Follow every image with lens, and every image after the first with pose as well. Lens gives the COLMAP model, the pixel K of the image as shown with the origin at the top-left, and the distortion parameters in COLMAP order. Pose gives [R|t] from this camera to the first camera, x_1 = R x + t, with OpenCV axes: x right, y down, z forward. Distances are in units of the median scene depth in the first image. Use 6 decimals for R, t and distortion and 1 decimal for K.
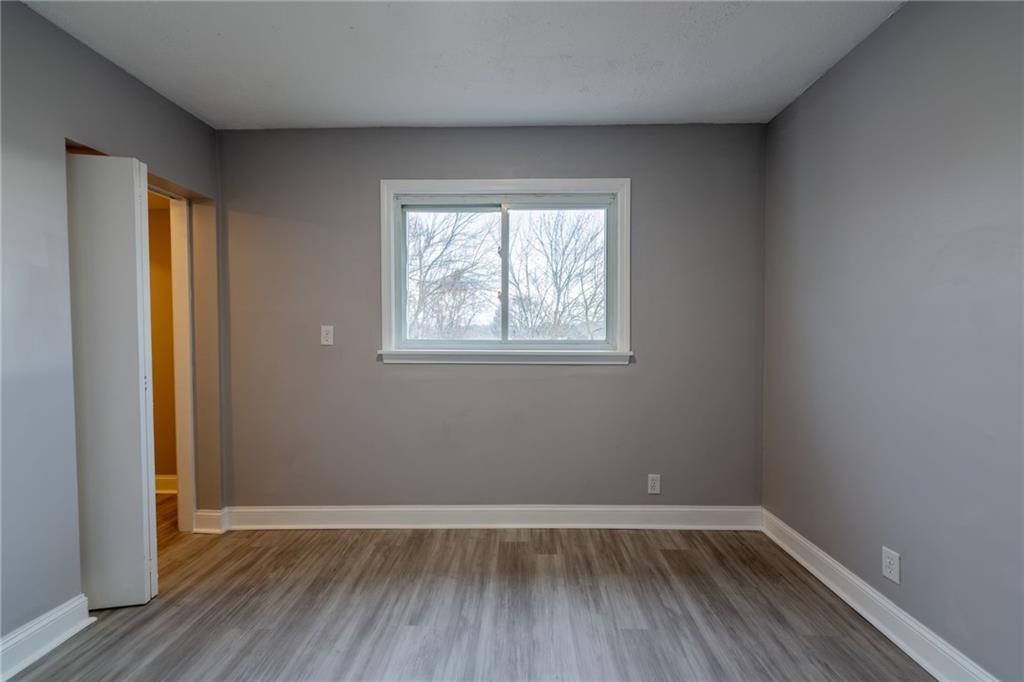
lens RADIAL K [[408.0, 0, 517.6], [0, 408.0, 341.4], [0, 0, 1]] dist [0.000398, -0.001166]
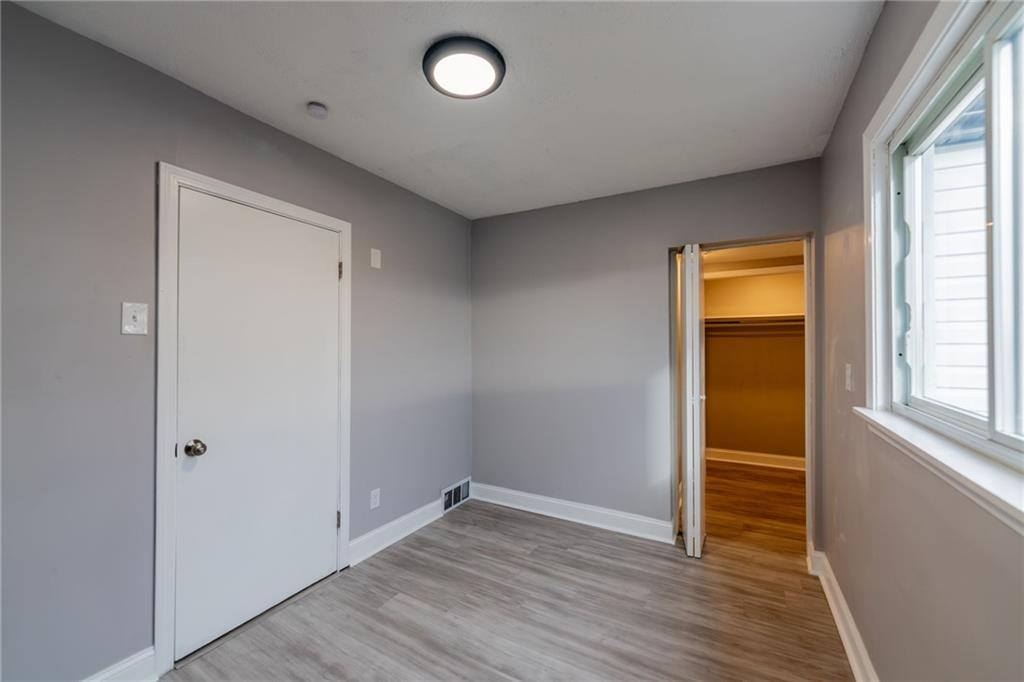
lens RADIAL K [[408.0, 0, 507.6], [0, 408.0, 341.8], [0, 0, 1]] dist [0.000398, -0.001166]
pose [[-0.476222, -0.005745, -0.879306, 0.525804], [-0.026197, 0.999627, 0.007657, -0.074894], [0.878935, 0.026681, -0.476195, 0.923894]]
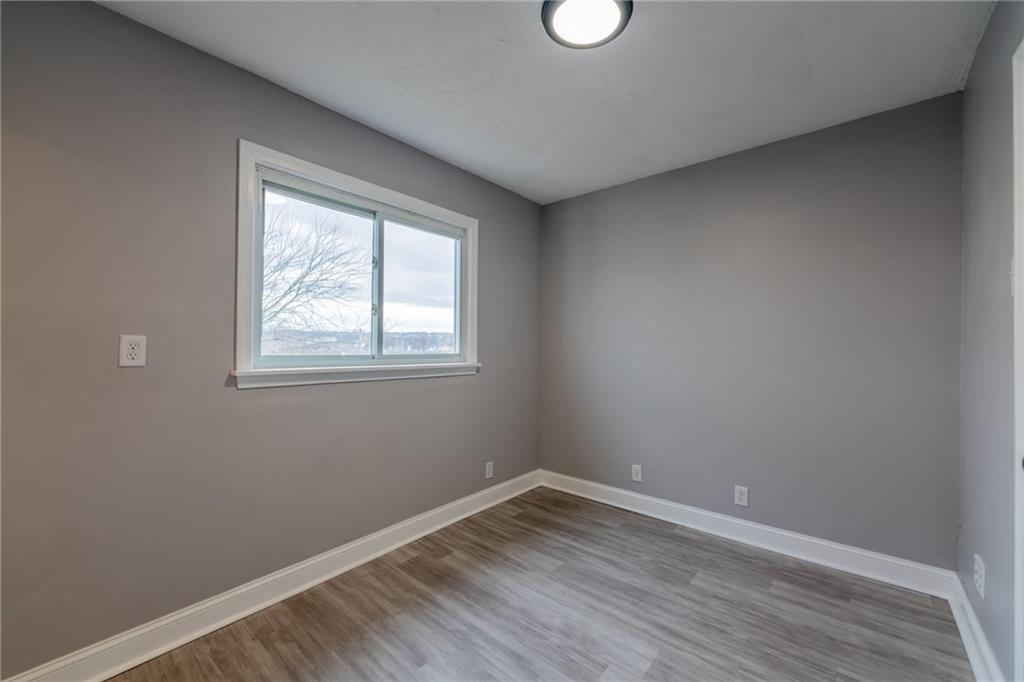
lens RADIAL K [[408.0, 0, 495.4], [0, 408.0, 343.5], [0, 0, 1]] dist [0.000398, -0.001166]
pose [[0.644128, 0.009282, 0.764861, -0.669490], [0.014368, 0.999603, -0.024231, -0.003014], [-0.764782, 0.026598, 0.643739, 0.205594]]
